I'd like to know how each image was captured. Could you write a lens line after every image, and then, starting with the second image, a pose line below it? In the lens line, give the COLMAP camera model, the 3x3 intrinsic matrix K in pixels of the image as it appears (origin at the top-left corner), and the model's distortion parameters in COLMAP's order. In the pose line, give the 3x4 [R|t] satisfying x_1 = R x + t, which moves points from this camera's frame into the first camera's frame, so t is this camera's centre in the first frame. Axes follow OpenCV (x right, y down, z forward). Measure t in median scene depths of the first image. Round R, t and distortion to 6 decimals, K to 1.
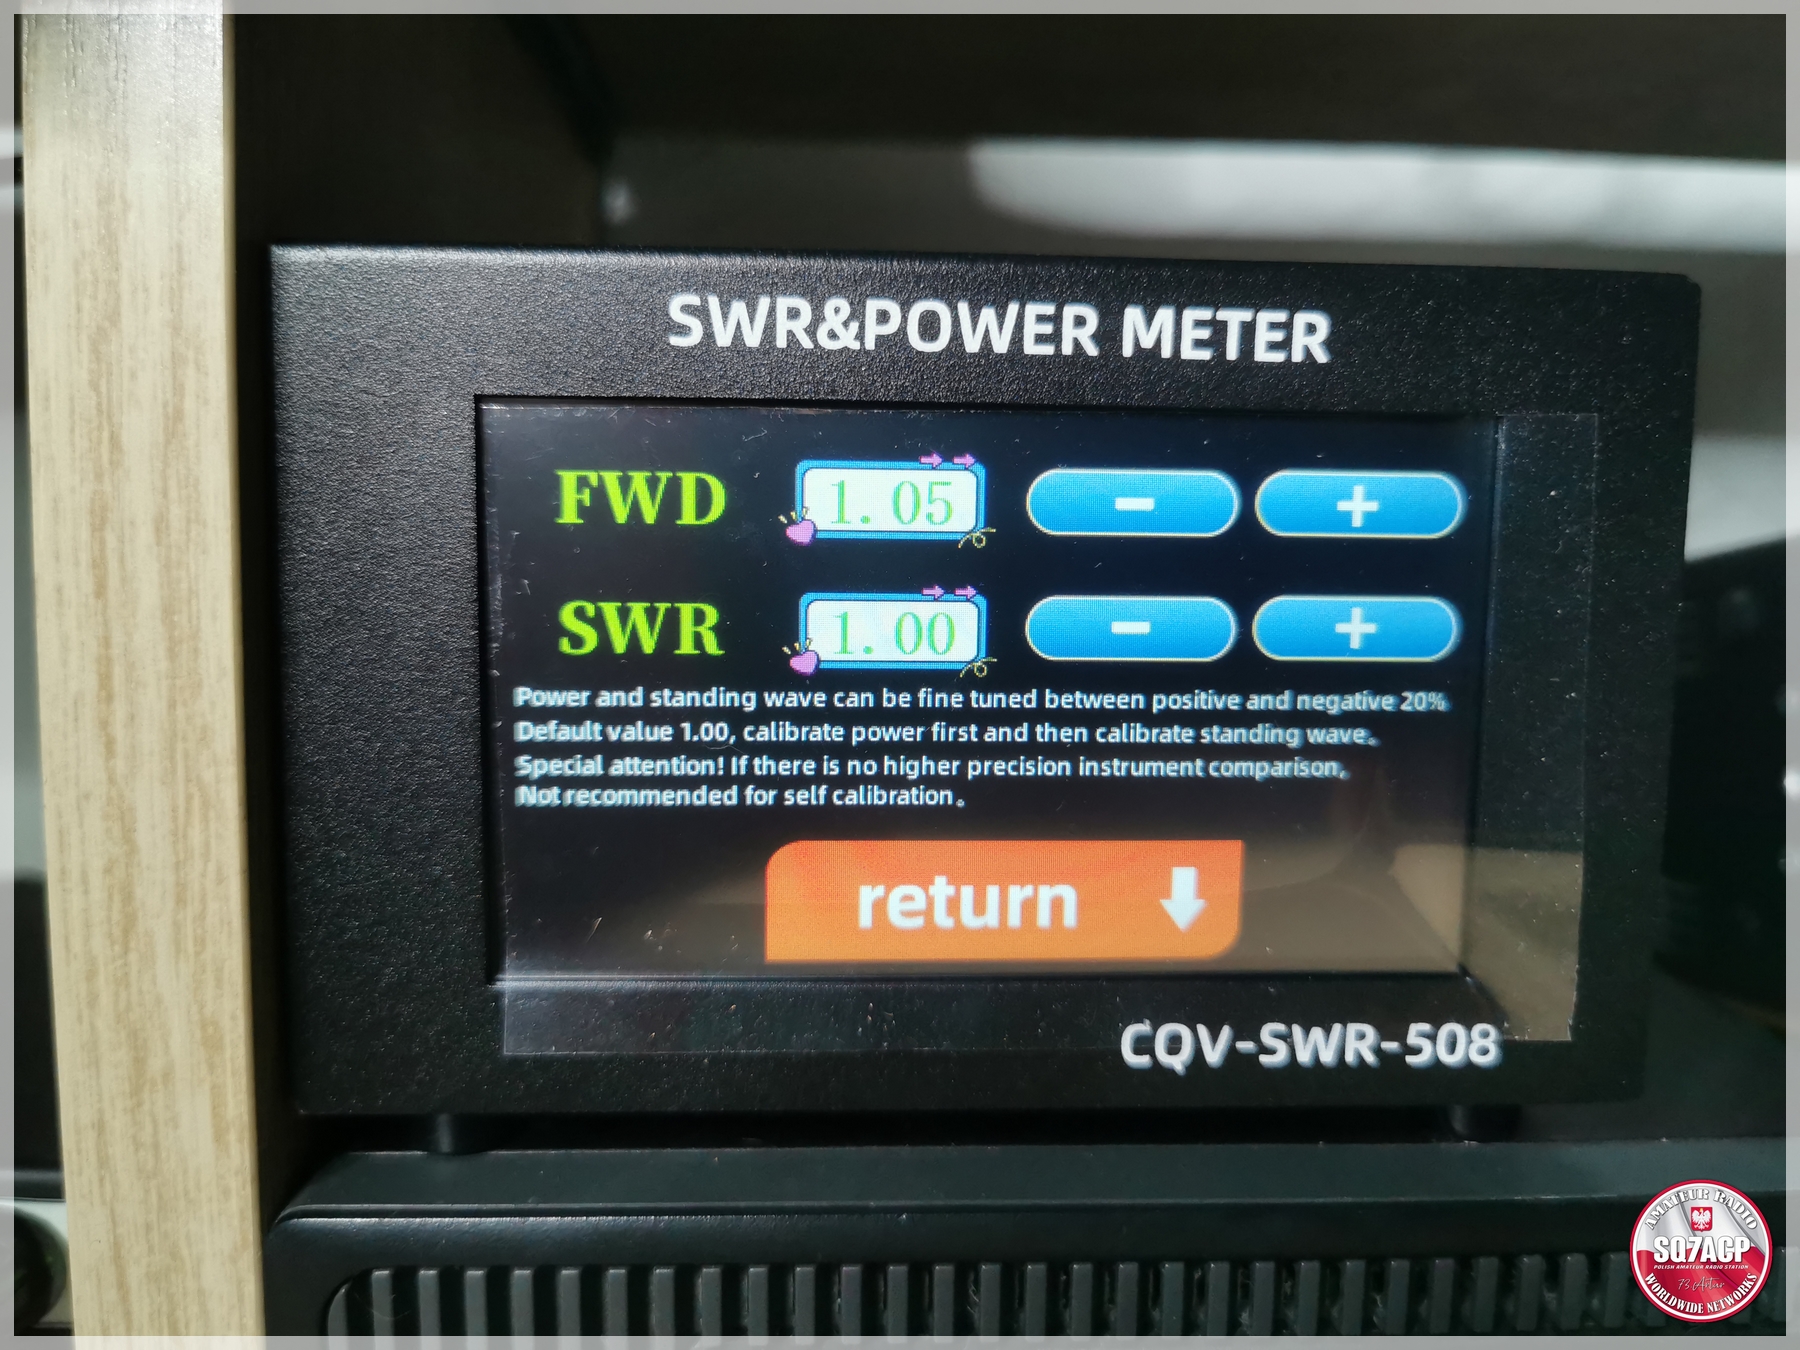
lens RADIAL K [[1468.6, 0, 909.2], [0, 1468.6, 664.5], [0, 0, 1]] dist [-0.028003, -0.021112]
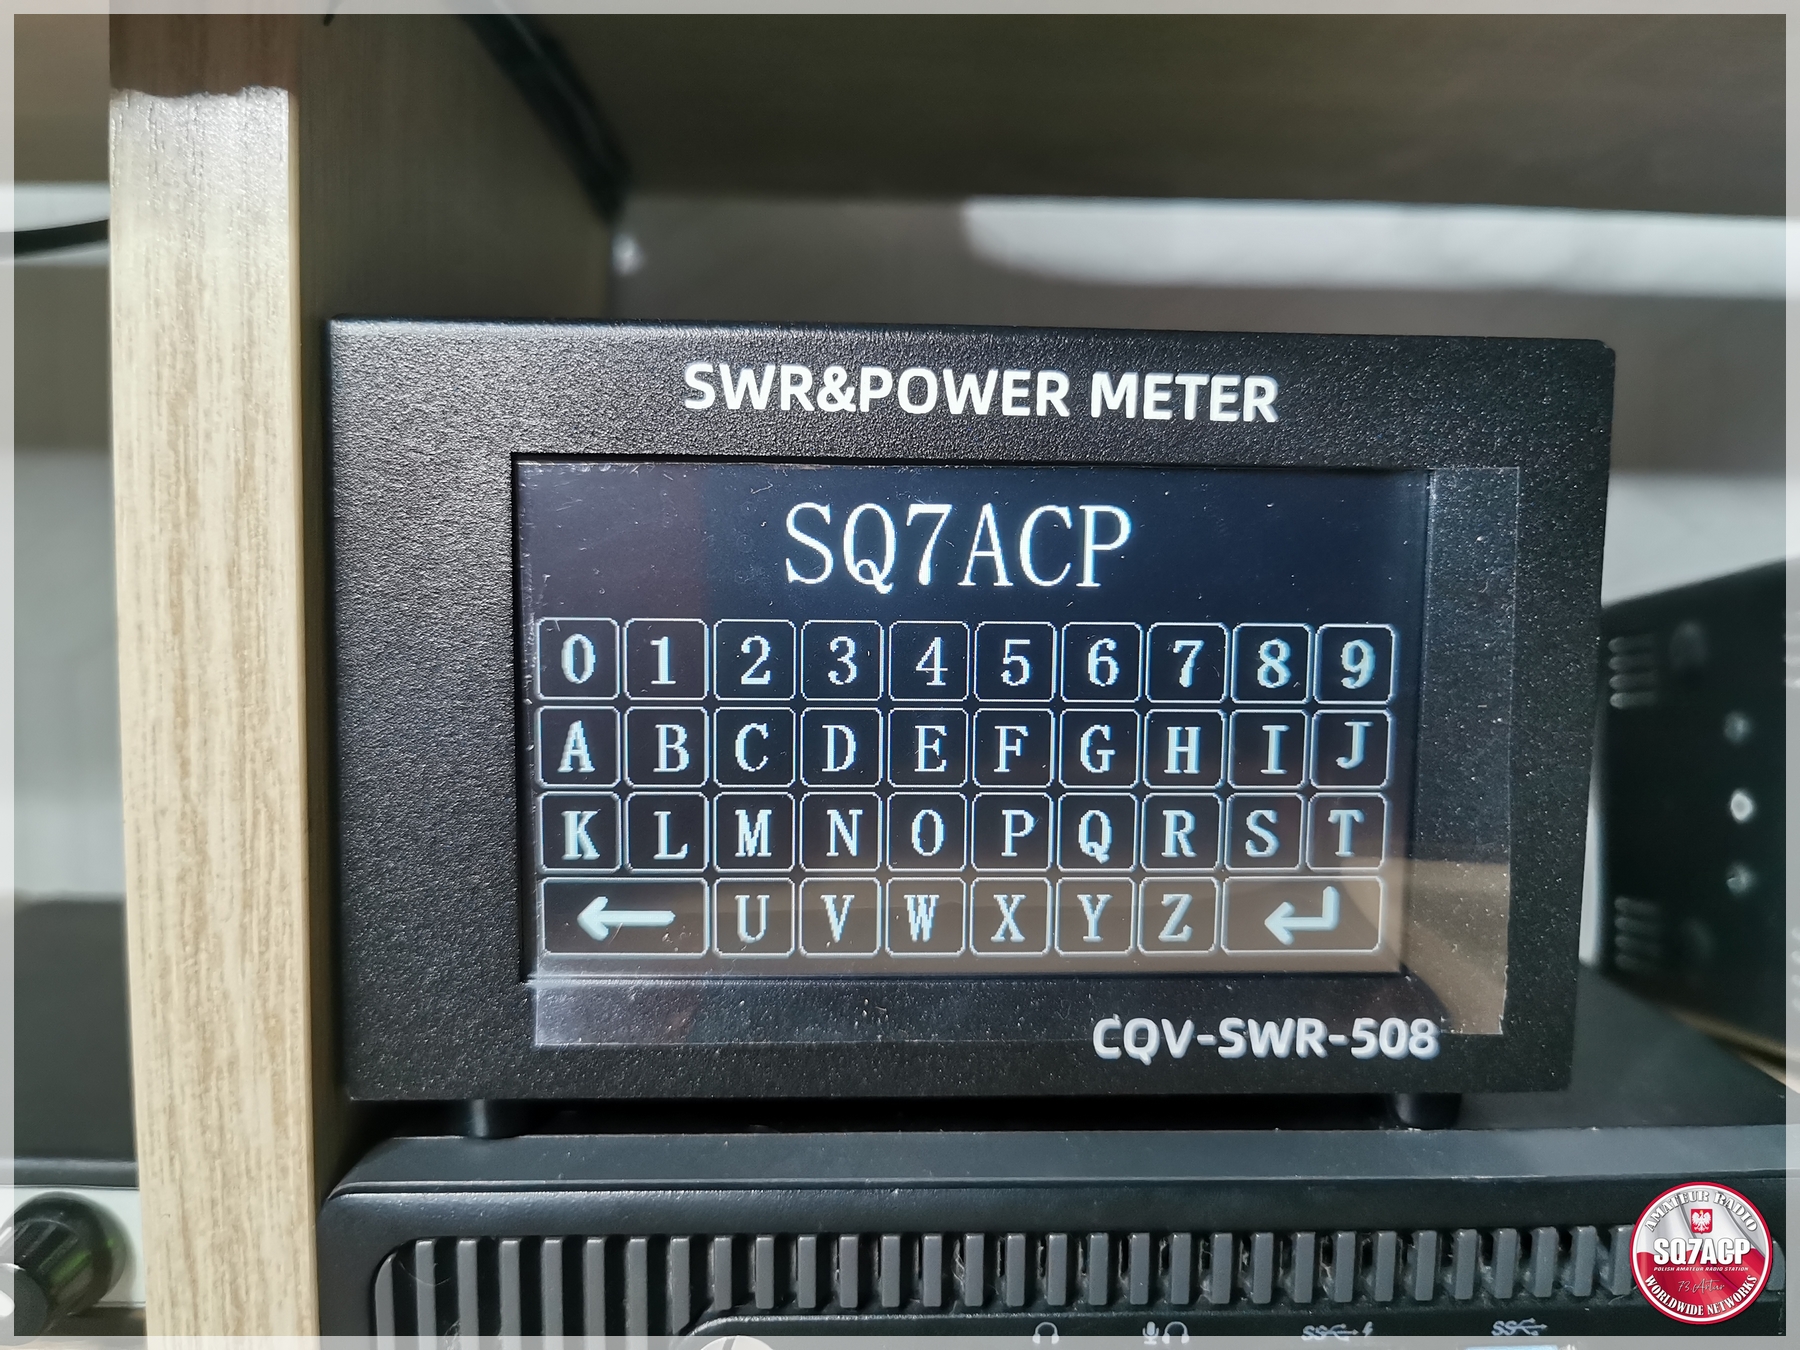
lens RADIAL K [[1468.6, 0, 906.6], [0, 1468.6, 678.1], [0, 0, 1]] dist [-0.028003, -0.021112]
pose [[0.999999, -0.001354, -0.000808, 0.005826], [0.001343, 0.999903, -0.013875, 0.003893], [0.000827, 0.013874, 0.999903, -0.114752]]
